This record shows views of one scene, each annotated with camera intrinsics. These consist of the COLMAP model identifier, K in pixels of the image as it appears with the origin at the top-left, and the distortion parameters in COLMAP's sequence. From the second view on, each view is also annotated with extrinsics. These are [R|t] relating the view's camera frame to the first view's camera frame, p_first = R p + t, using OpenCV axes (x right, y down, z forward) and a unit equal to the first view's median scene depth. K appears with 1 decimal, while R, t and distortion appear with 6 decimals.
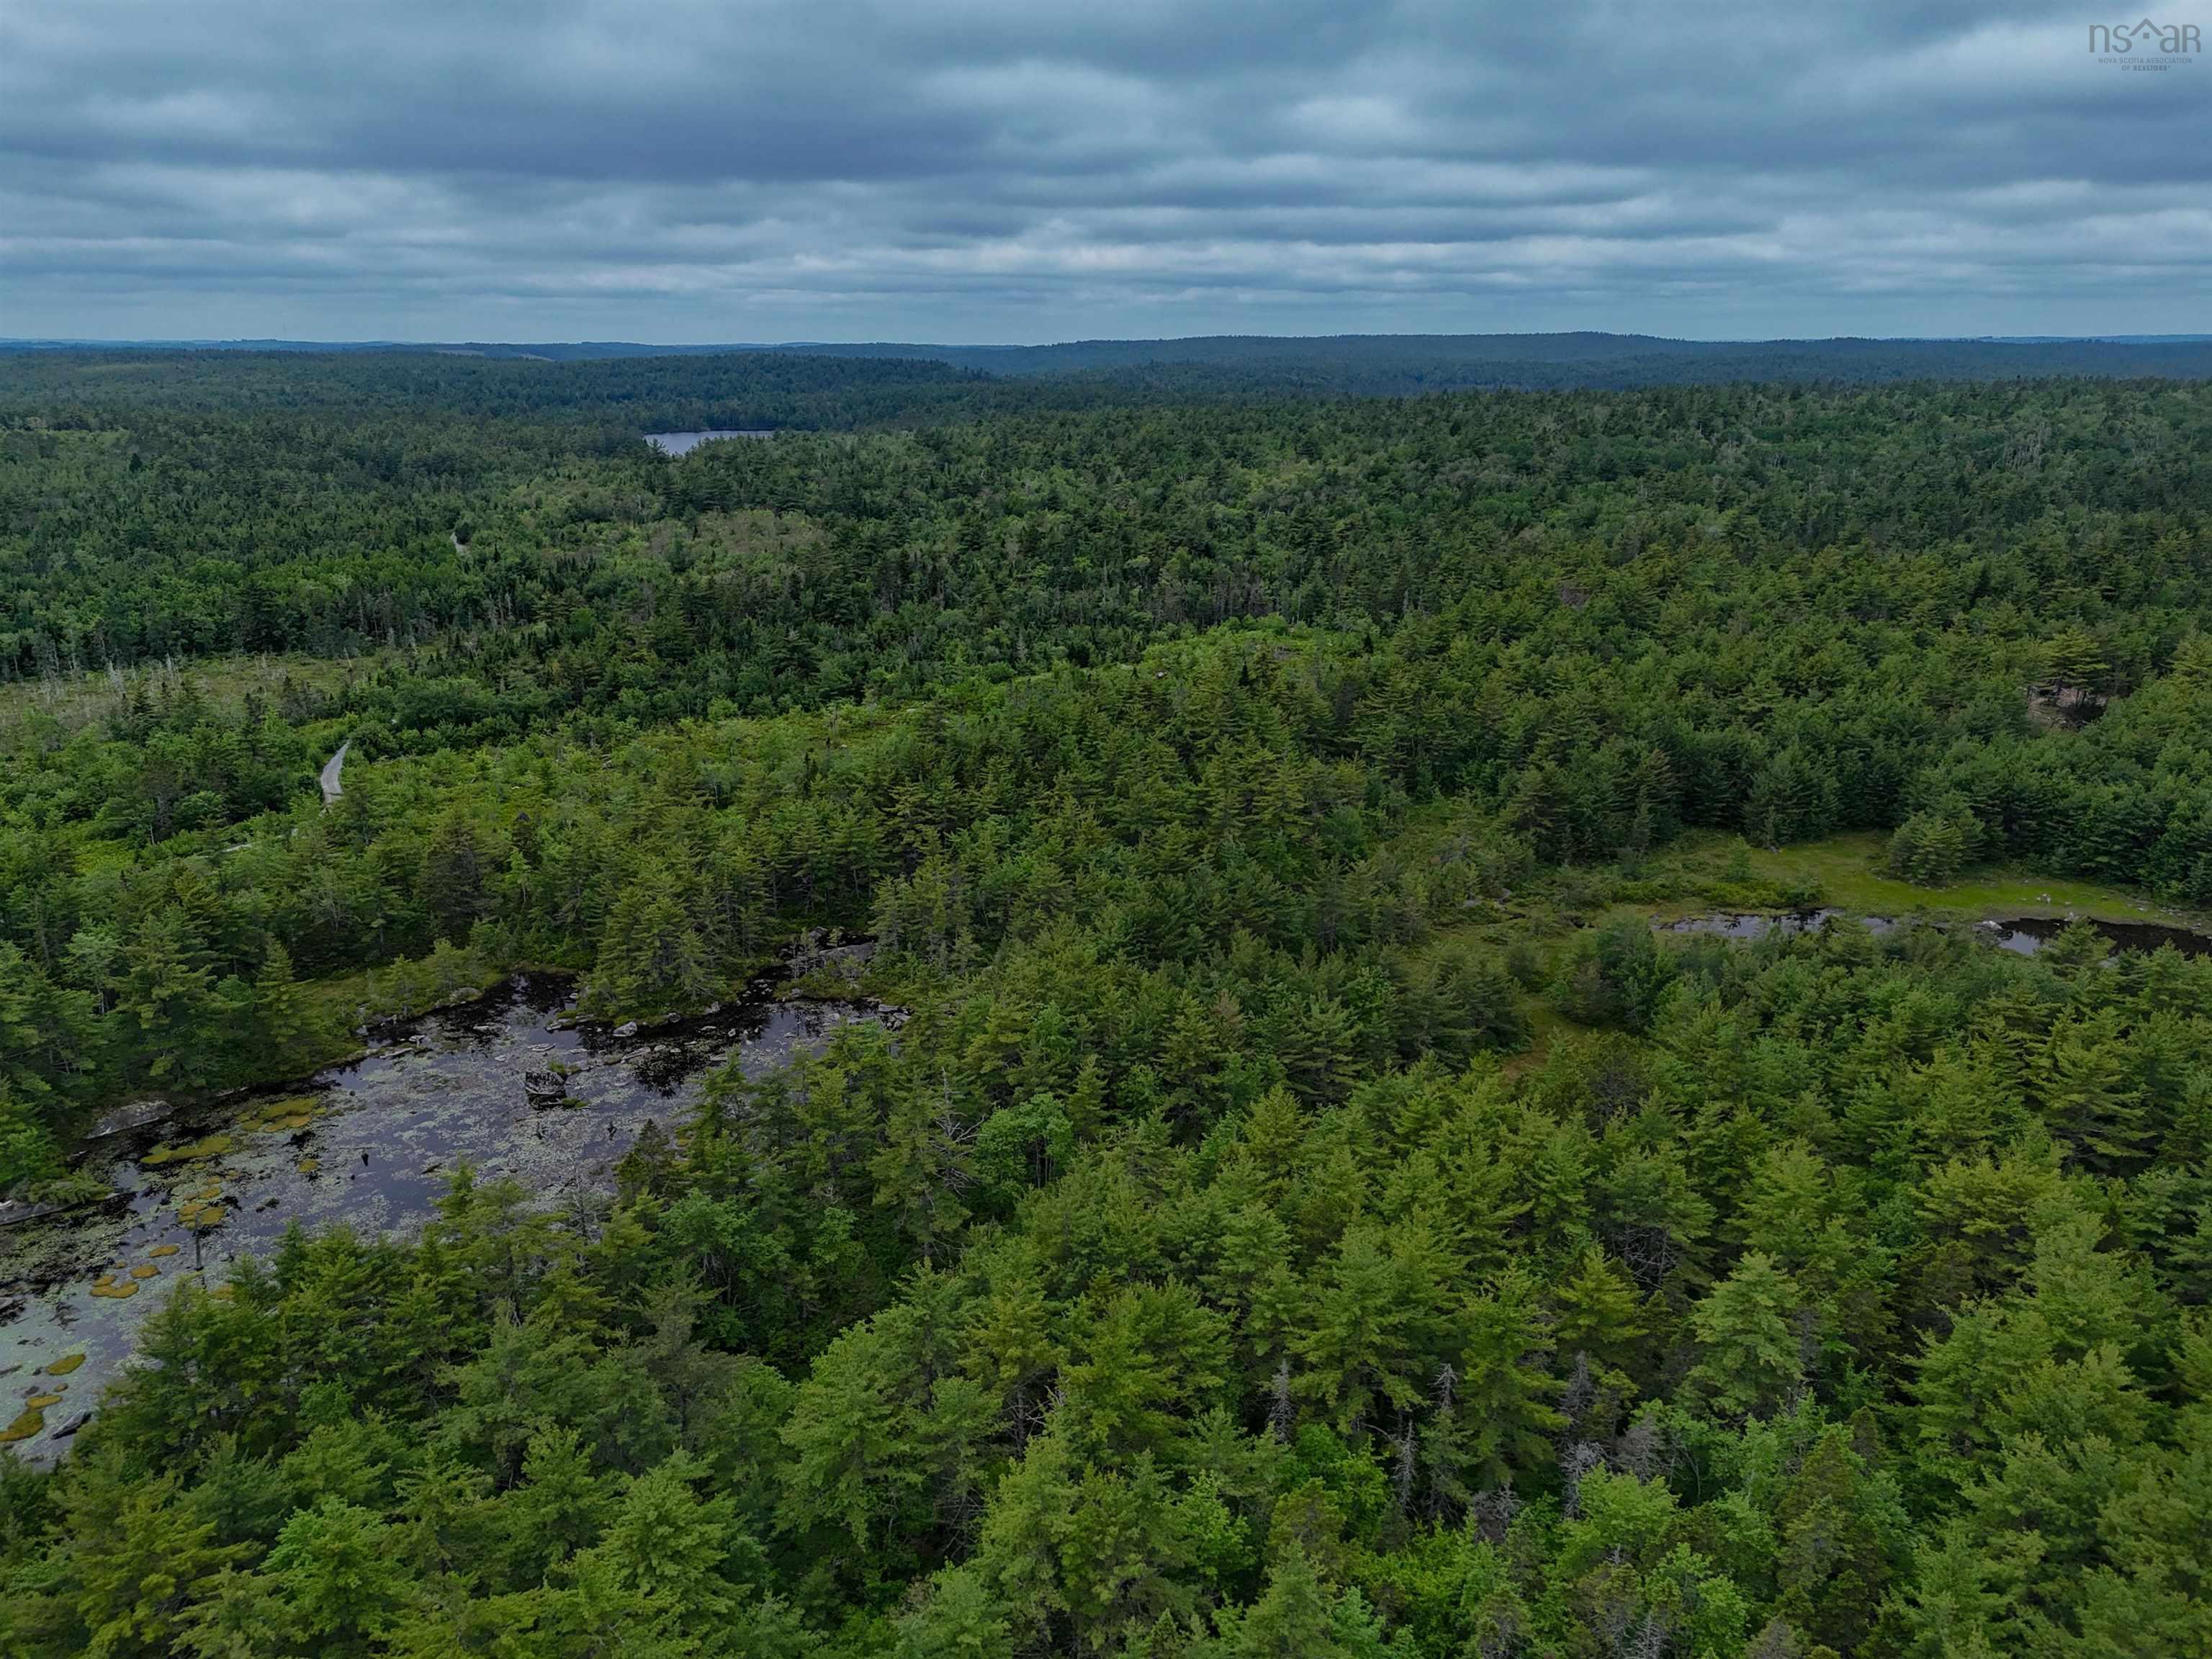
lens RADIAL K [[1608.1, 0, 1106.0], [0, 1608.1, 829.5], [0, 0, 1]] dist [0.083039, -0.073141]
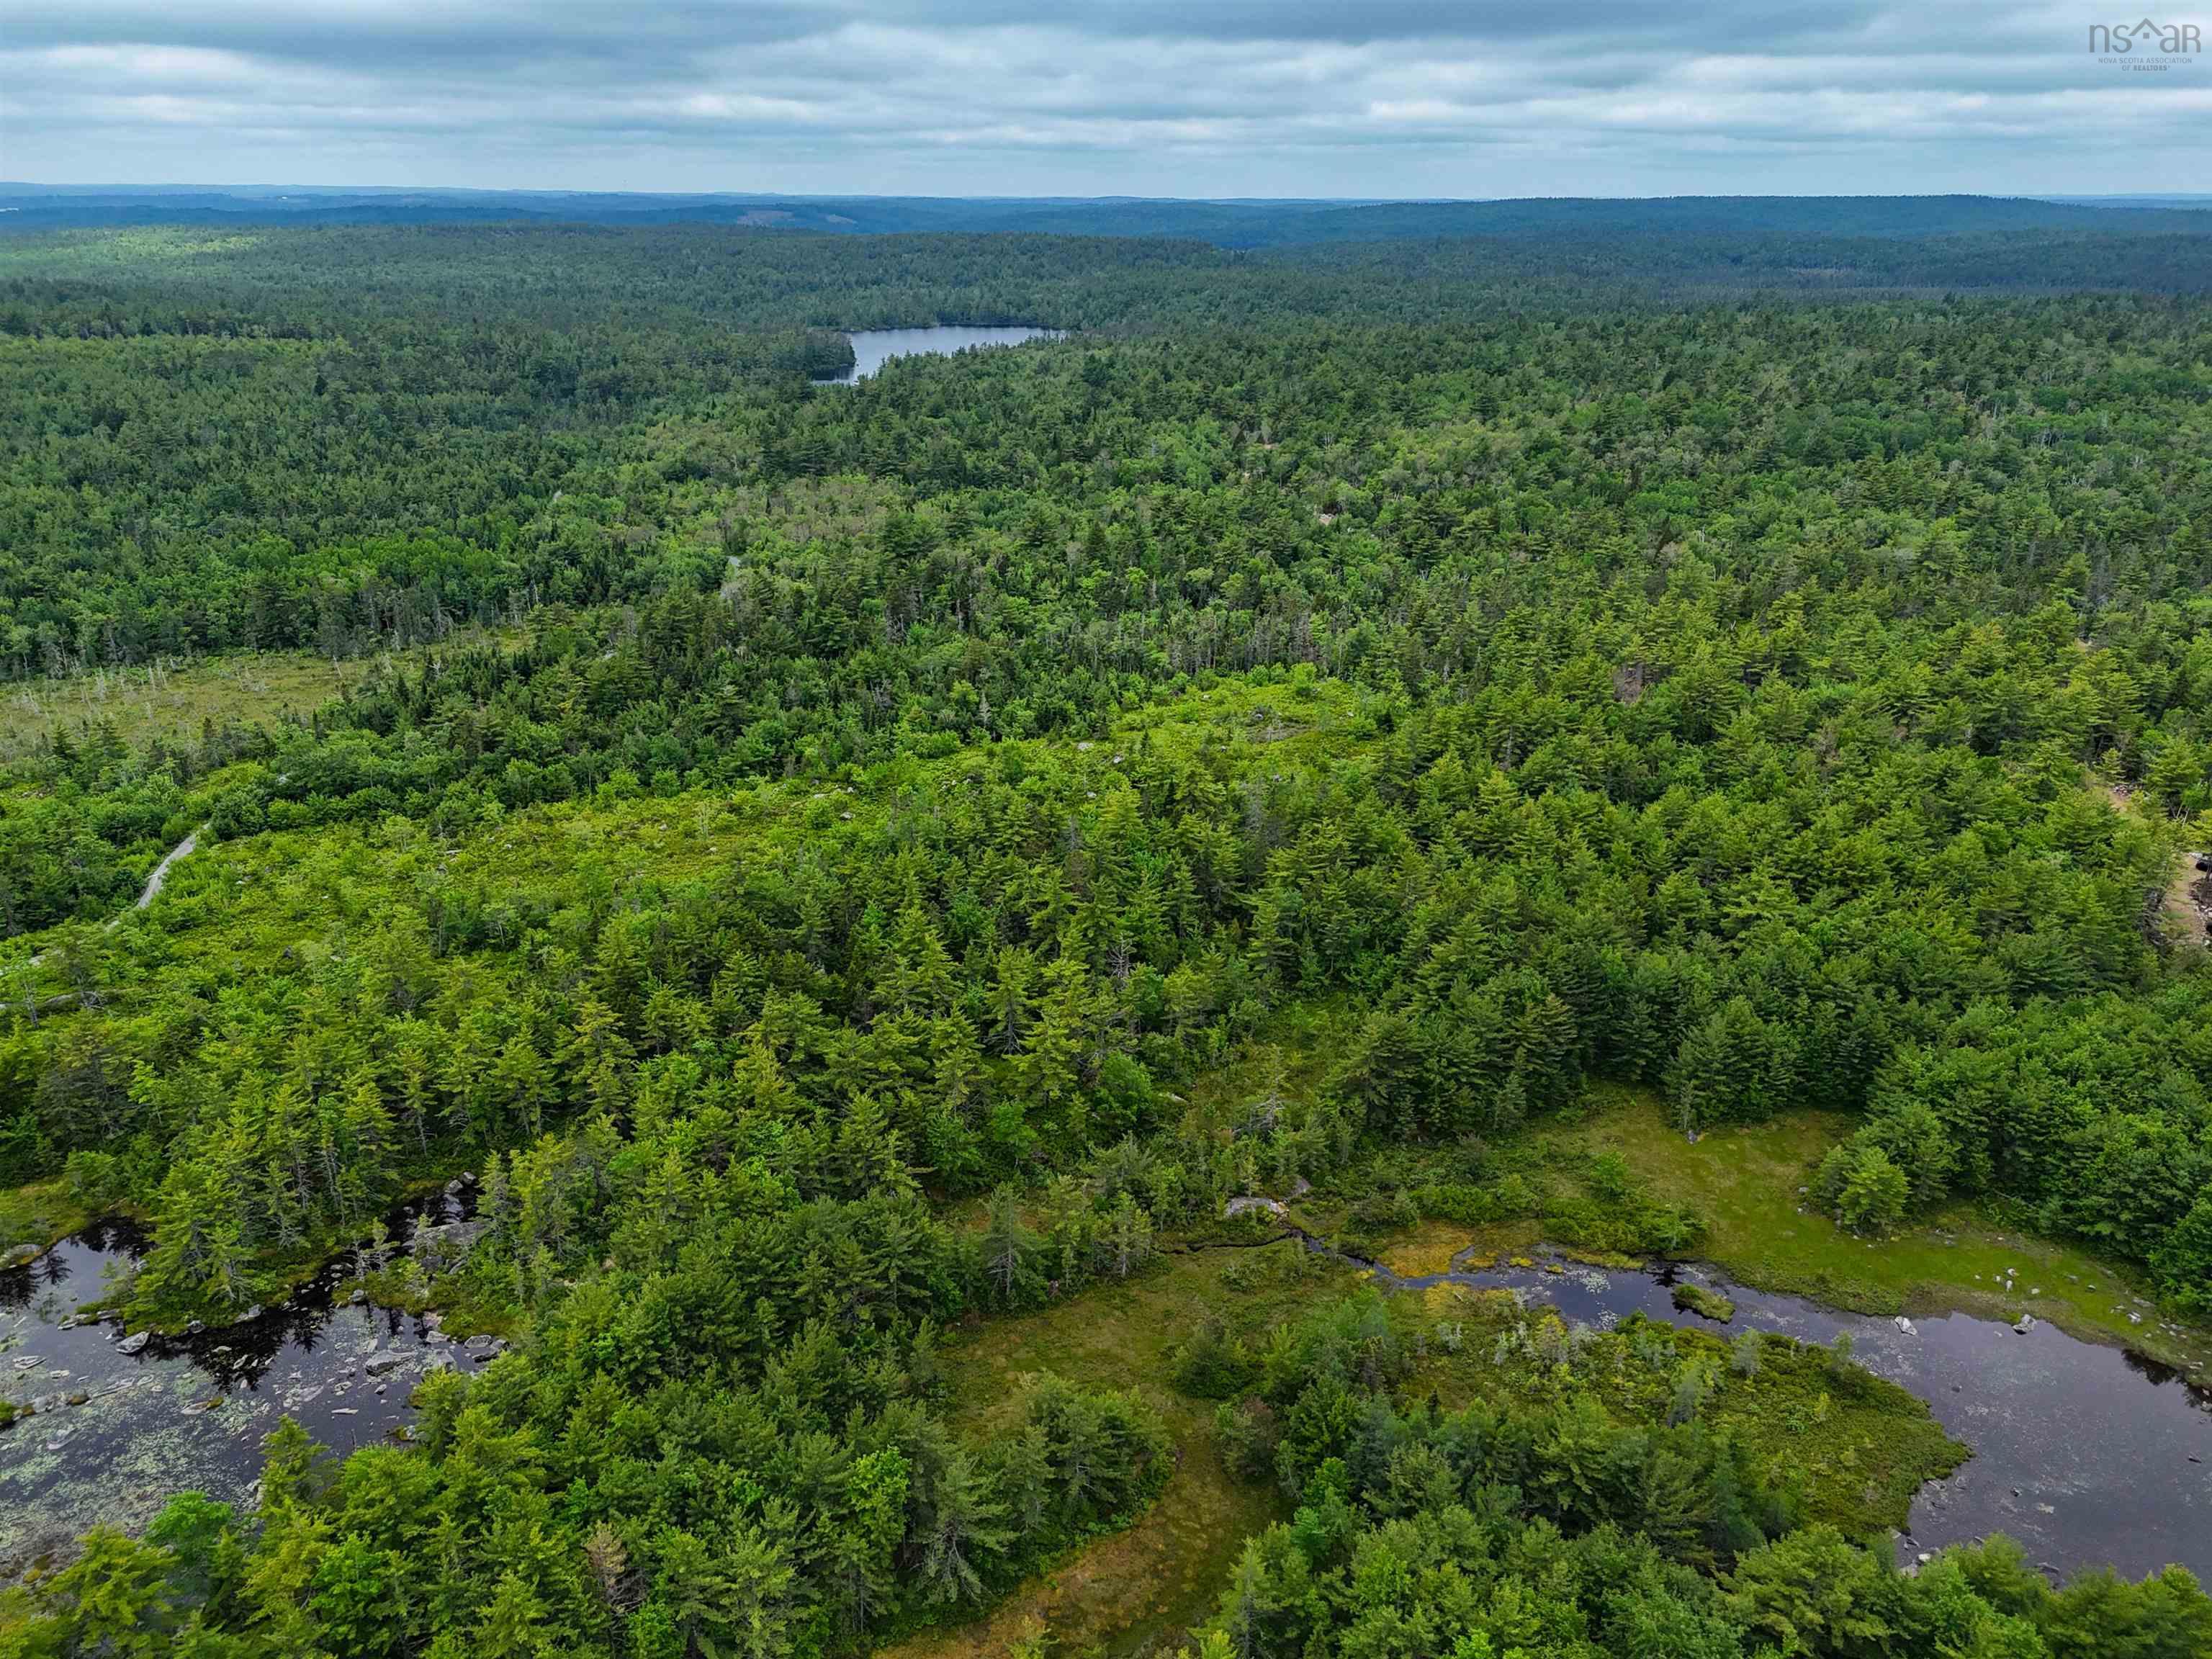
lens RADIAL K [[1608.1, 0, 1106.0], [0, 1608.1, 829.5], [0, 0, 1]] dist [0.083039, -0.073141]
pose [[0.982831, 0.073396, -0.169281, 0.169543], [-0.059562, 0.994564, 0.085408, -0.125842], [0.174629, -0.073859, 0.981860, 0.120476]]
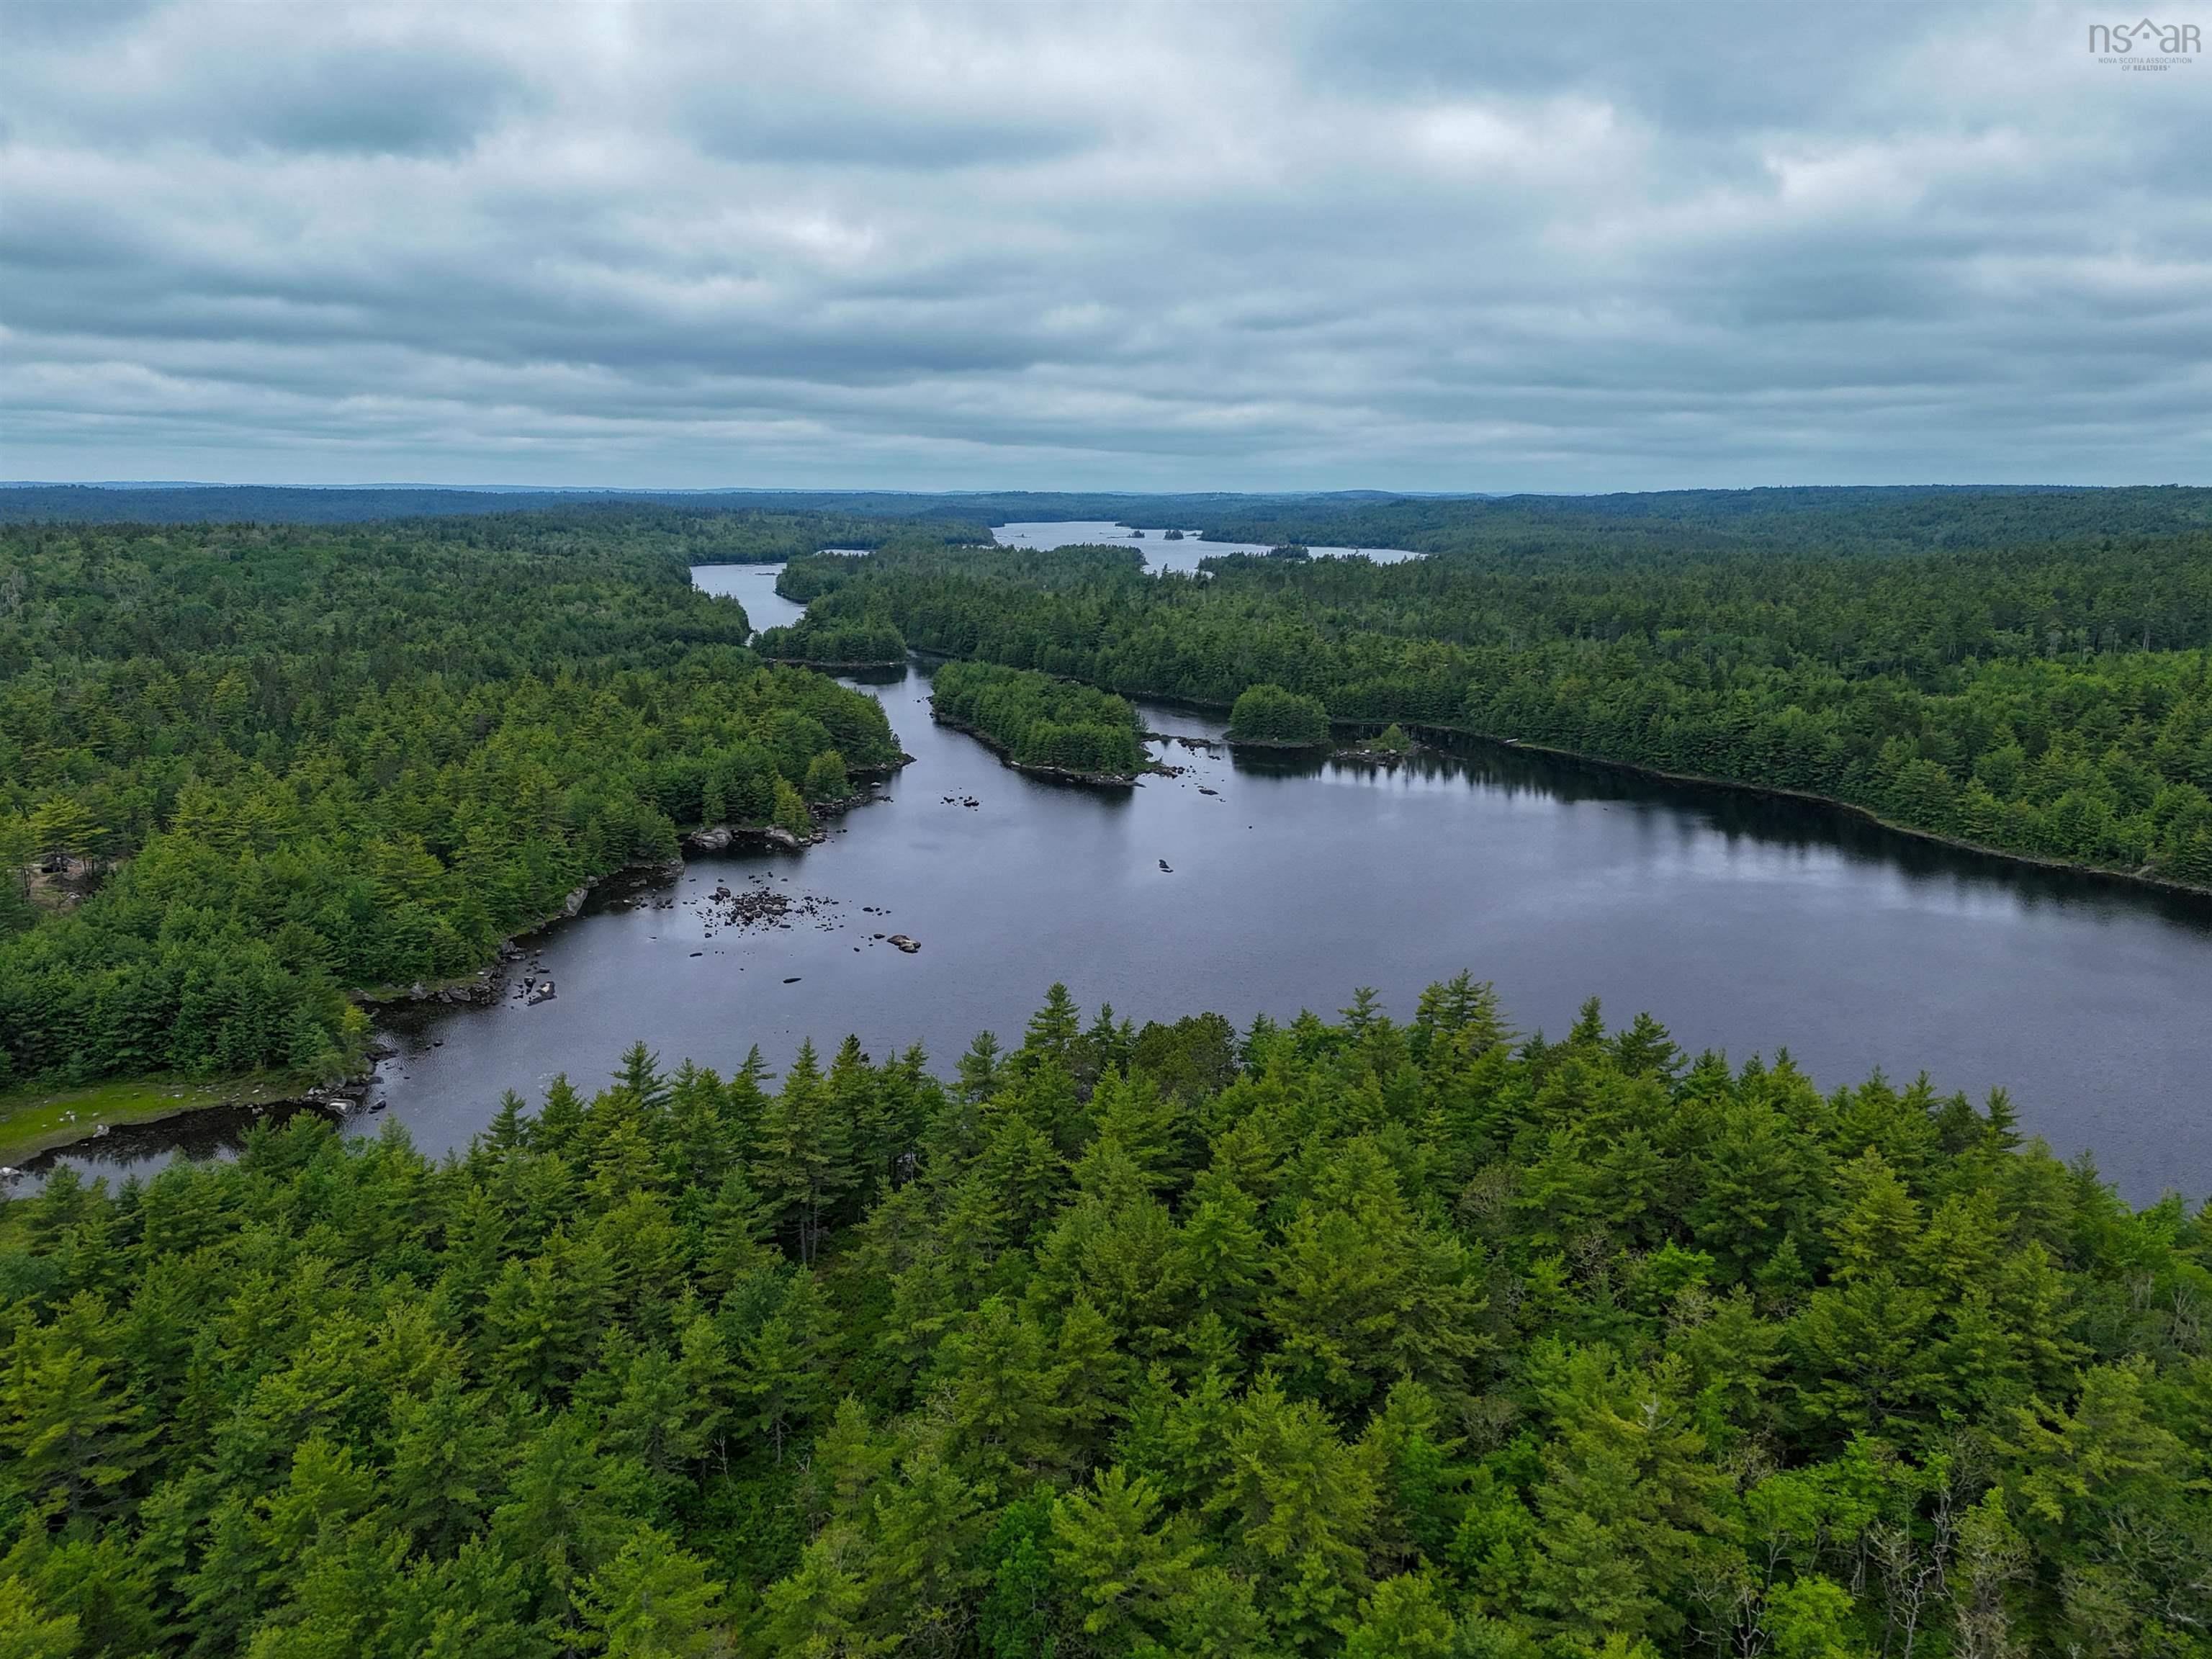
lens RADIAL K [[1608.1, 0, 1106.0], [0, 1608.1, 829.5], [0, 0, 1]] dist [0.083039, -0.073141]
pose [[0.480758, -0.173204, 0.859577, 0.071597], [0.244025, 0.967999, 0.058568, -0.013648], [-0.842213, 0.181602, 0.507639, 0.043249]]
